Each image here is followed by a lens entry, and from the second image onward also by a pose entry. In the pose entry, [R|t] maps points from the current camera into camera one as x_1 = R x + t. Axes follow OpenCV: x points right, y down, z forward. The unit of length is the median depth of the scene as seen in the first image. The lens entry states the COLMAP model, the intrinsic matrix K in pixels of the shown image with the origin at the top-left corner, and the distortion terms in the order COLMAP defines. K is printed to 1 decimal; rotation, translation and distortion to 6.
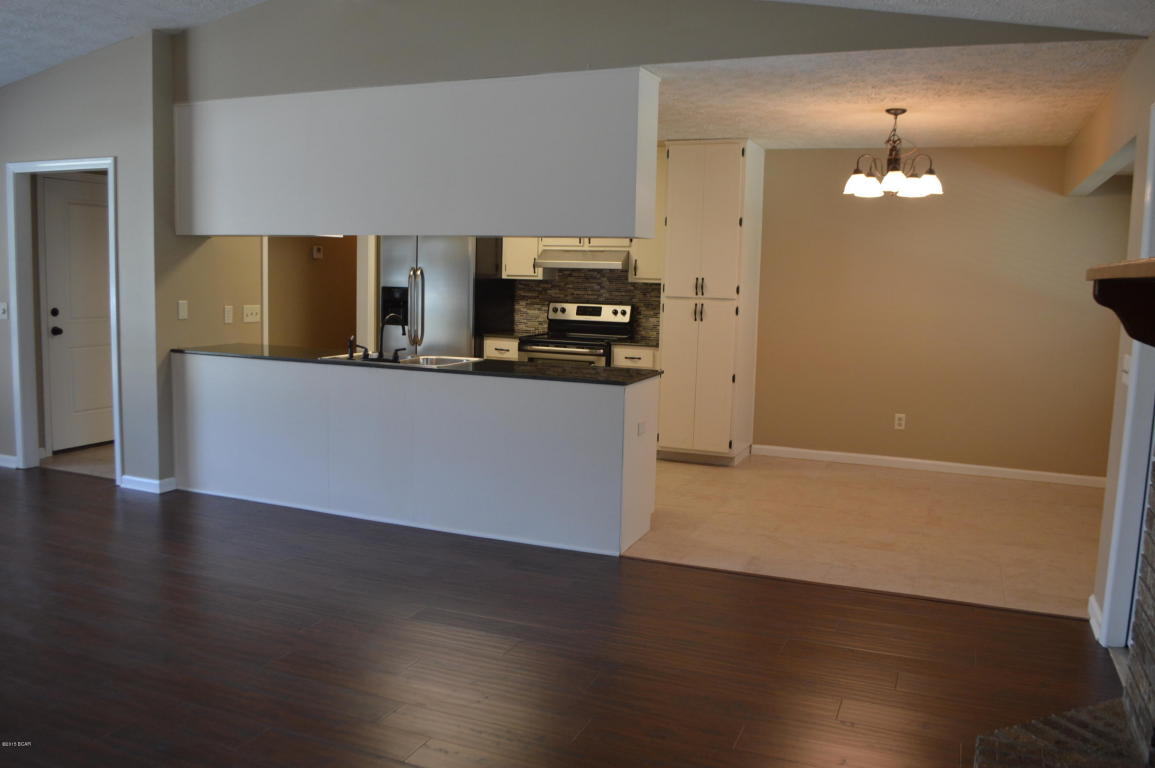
lens RADIAL K [[928.7, 0, 576.4], [0, 928.7, 383.1], [0, 0, 1]] dist [-0.098422, 0.000768]
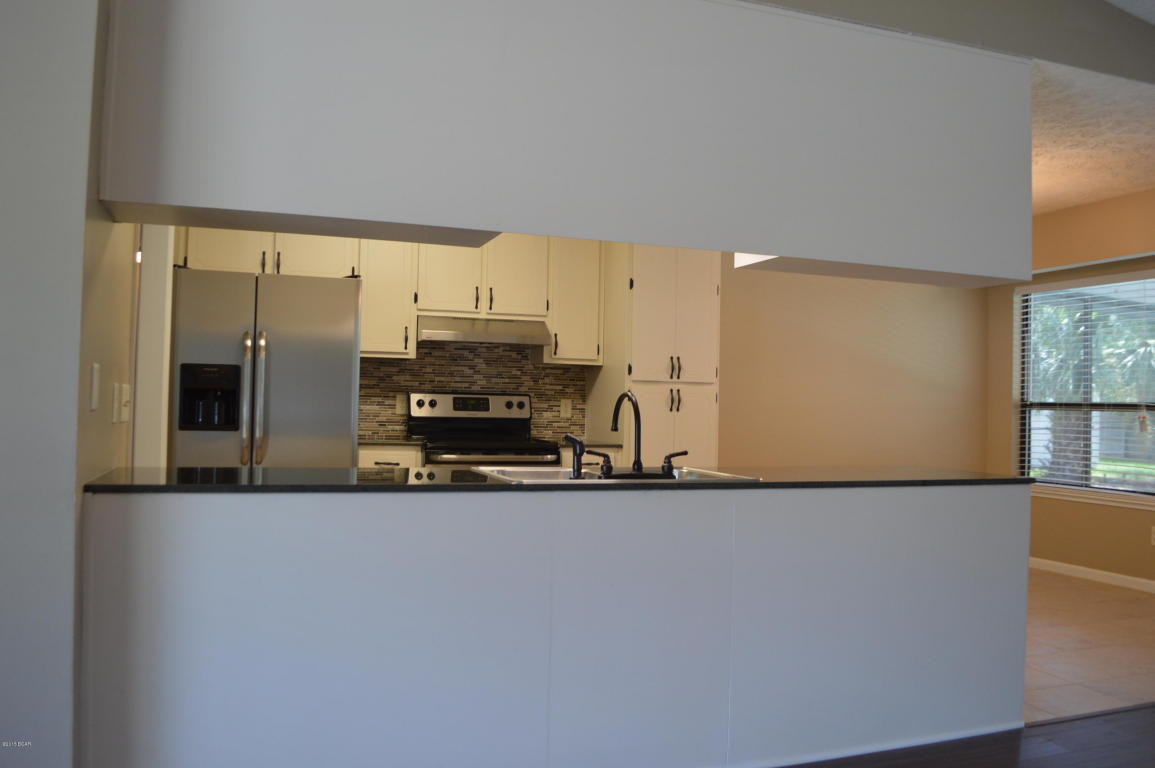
lens RADIAL K [[926.1, 0, 568.9], [0, 926.1, 385.1], [0, 0, 1]] dist [-0.075197, 0.002045]
pose [[0.746392, 0.005087, 0.665487, -0.417702], [0.075219, 0.992918, -0.091954, -0.021440], [-0.661242, 0.118691, 0.740723, 0.431982]]
